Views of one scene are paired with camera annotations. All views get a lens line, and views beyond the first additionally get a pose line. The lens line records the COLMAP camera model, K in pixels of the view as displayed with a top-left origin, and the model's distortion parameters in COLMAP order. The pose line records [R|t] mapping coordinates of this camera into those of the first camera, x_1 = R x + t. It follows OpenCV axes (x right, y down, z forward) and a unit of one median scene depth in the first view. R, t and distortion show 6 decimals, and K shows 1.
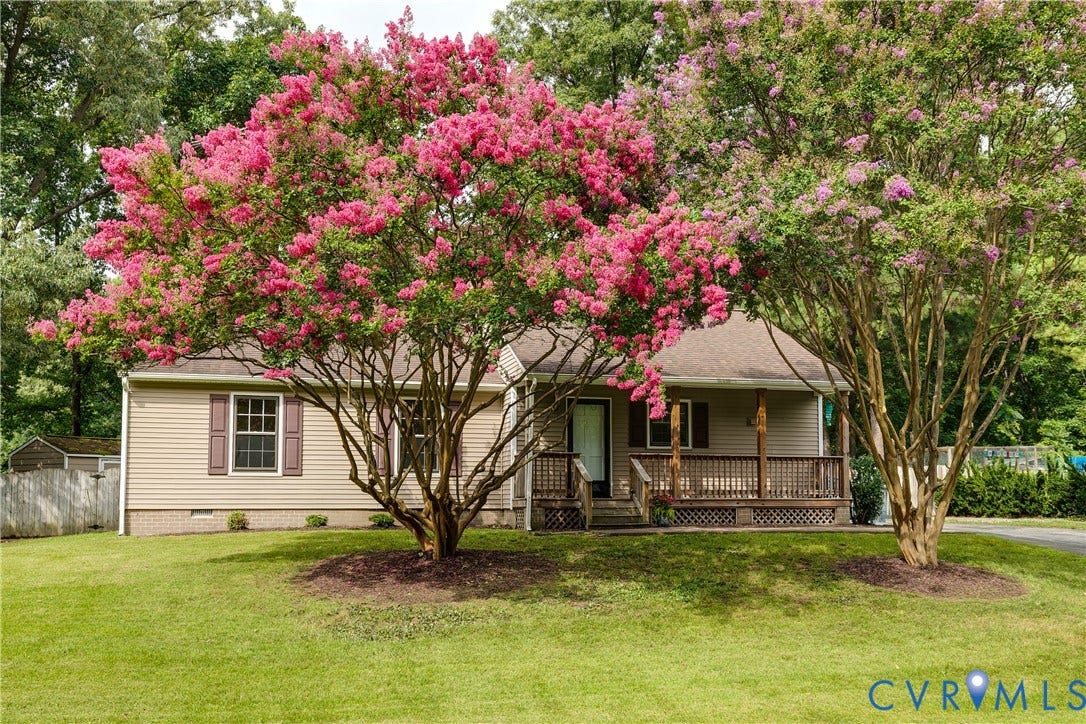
lens RADIAL K [[834.7, 0, 540.8], [0, 834.7, 409.1], [0, 0, 1]] dist [0.051149, -0.000001]
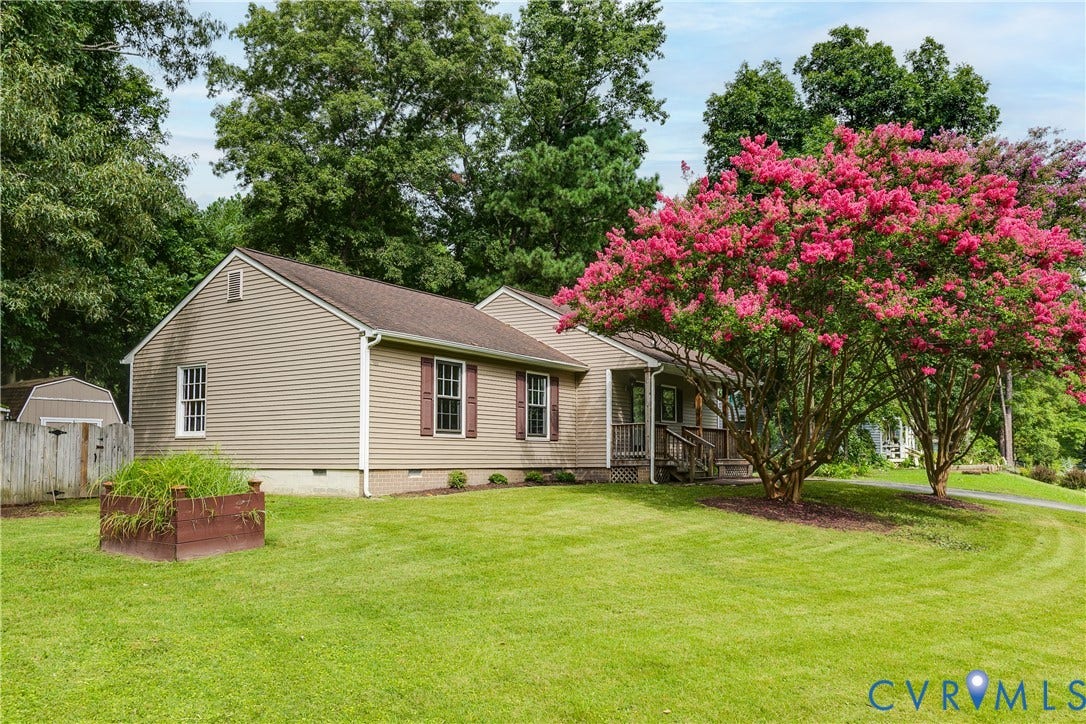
lens RADIAL K [[834.7, 0, 540.8], [0, 834.7, 409.1], [0, 0, 1]] dist [0.051149, -0.000001]
pose [[0.767950, 0.035715, 0.639514, -0.914710], [-0.067641, 0.997383, 0.025523, 0.009083], [-0.636929, -0.062858, 0.768356, 0.117394]]
